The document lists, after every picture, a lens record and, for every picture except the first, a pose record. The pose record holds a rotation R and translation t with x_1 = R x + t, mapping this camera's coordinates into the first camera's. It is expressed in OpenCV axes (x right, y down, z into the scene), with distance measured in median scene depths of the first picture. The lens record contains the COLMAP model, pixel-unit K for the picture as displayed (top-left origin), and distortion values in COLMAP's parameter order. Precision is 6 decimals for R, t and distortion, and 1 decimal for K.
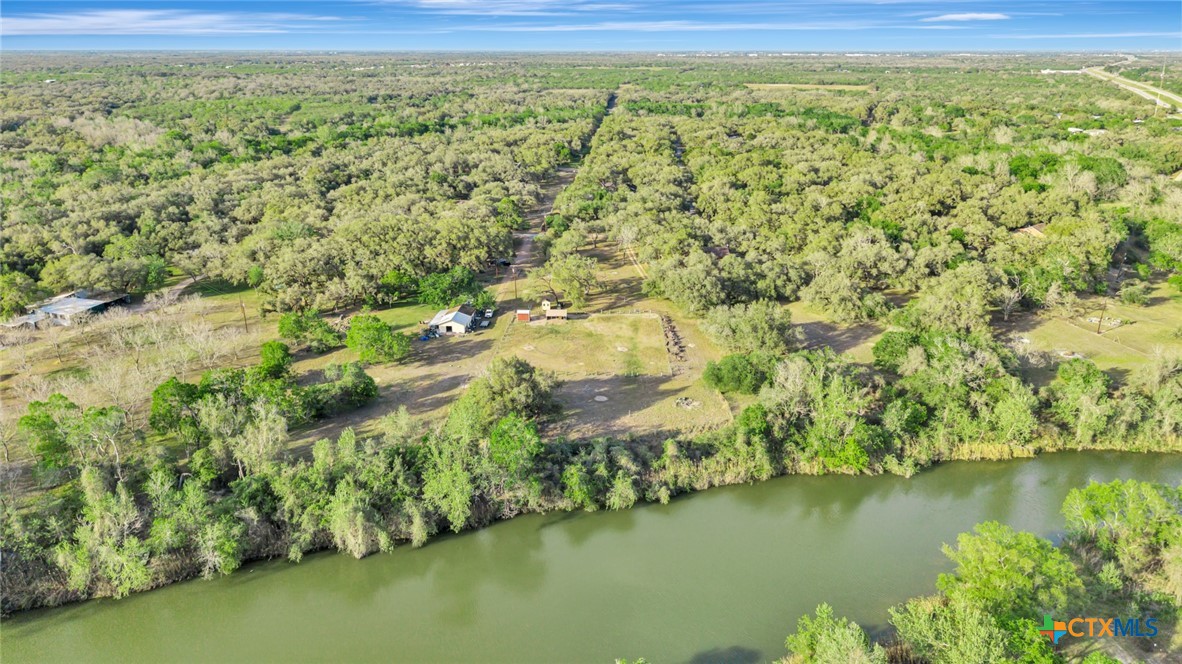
lens RADIAL K [[800.2, 0, 577.8], [0, 800.2, 331.8], [0, 0, 1]] dist [0.037697, -0.063437]
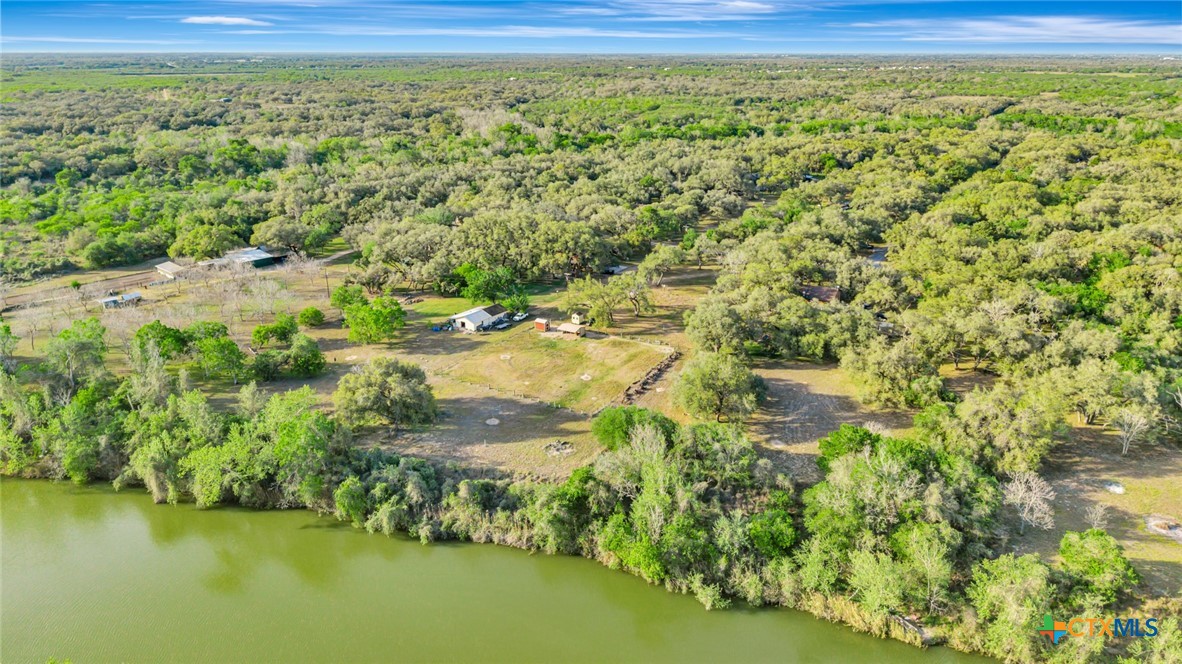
lens RADIAL K [[769.1, 0, 591.0], [0, 769.1, 332.0], [0, 0, 1]] dist [0.046225, -0.051692]
pose [[0.854749, 0.177448, -0.487766, 0.612430], [-0.173153, 0.983395, 0.054328, -0.100496], [0.489308, 0.038021, 0.871282, 0.274868]]
